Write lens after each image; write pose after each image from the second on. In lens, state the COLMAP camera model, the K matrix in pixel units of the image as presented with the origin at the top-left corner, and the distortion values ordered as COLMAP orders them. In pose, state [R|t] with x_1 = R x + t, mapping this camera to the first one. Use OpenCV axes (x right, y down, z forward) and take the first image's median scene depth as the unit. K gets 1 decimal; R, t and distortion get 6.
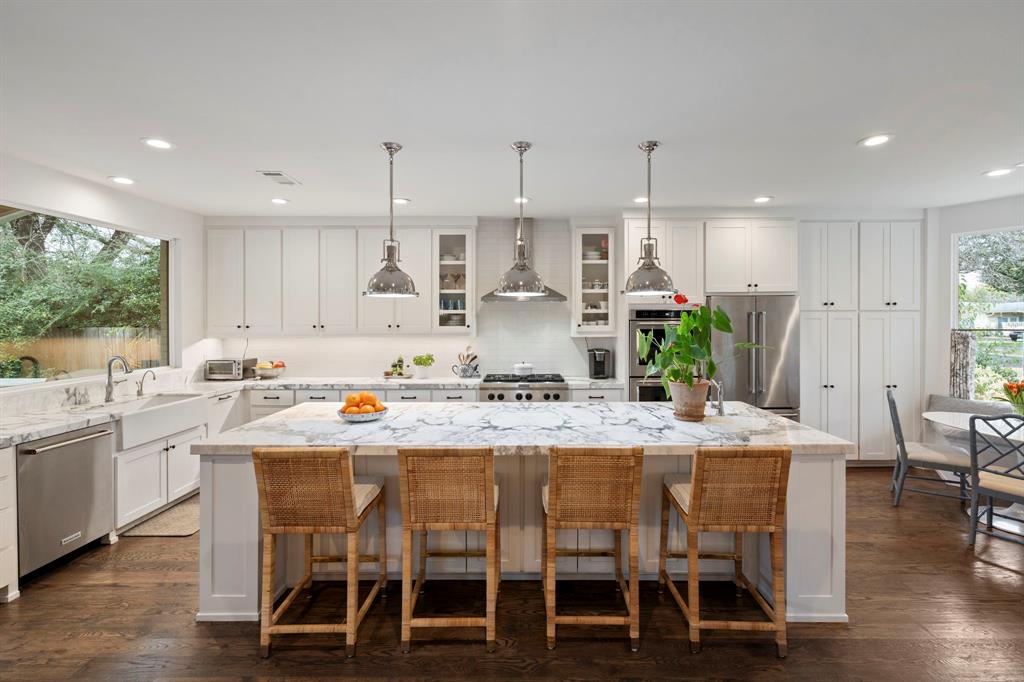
lens RADIAL K [[480.7, 0, 513.6], [0, 480.7, 323.3], [0, 0, 1]] dist [-0.000106, -0.000089]
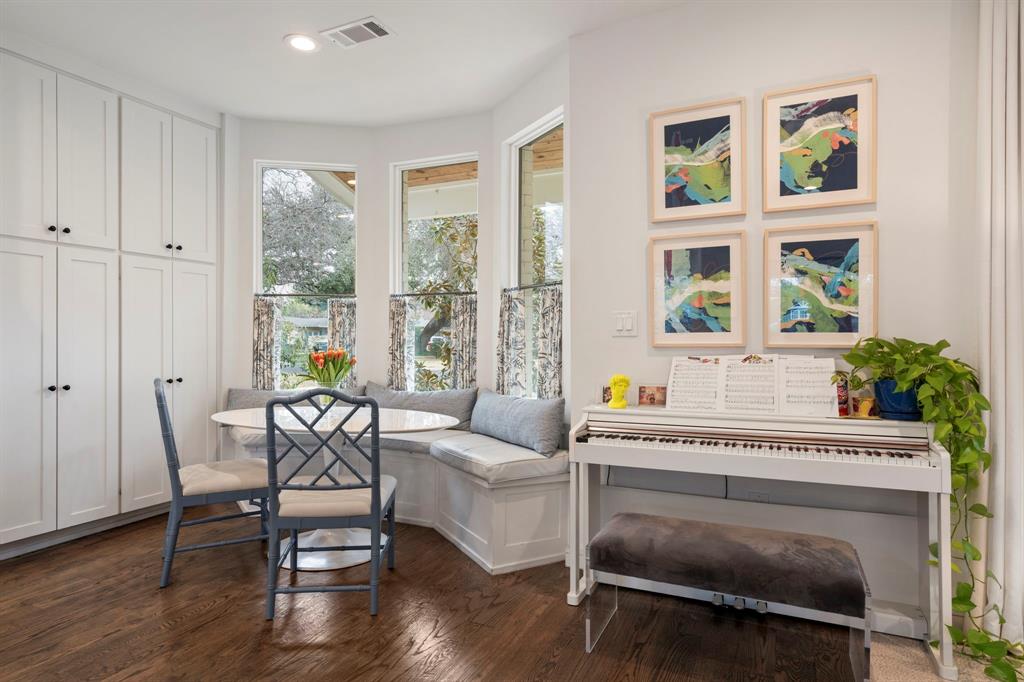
lens RADIAL K [[576.1, 0, 512.0], [0, 576.1, 341.0], [0, 0, 1]] dist [0.003266, 0.000172]
pose [[0.423455, -0.000688, 0.905917, 0.370512], [0.002765, 0.999996, -0.000534, 0.101960], [-0.905913, 0.002731, 0.423455, 0.363820]]
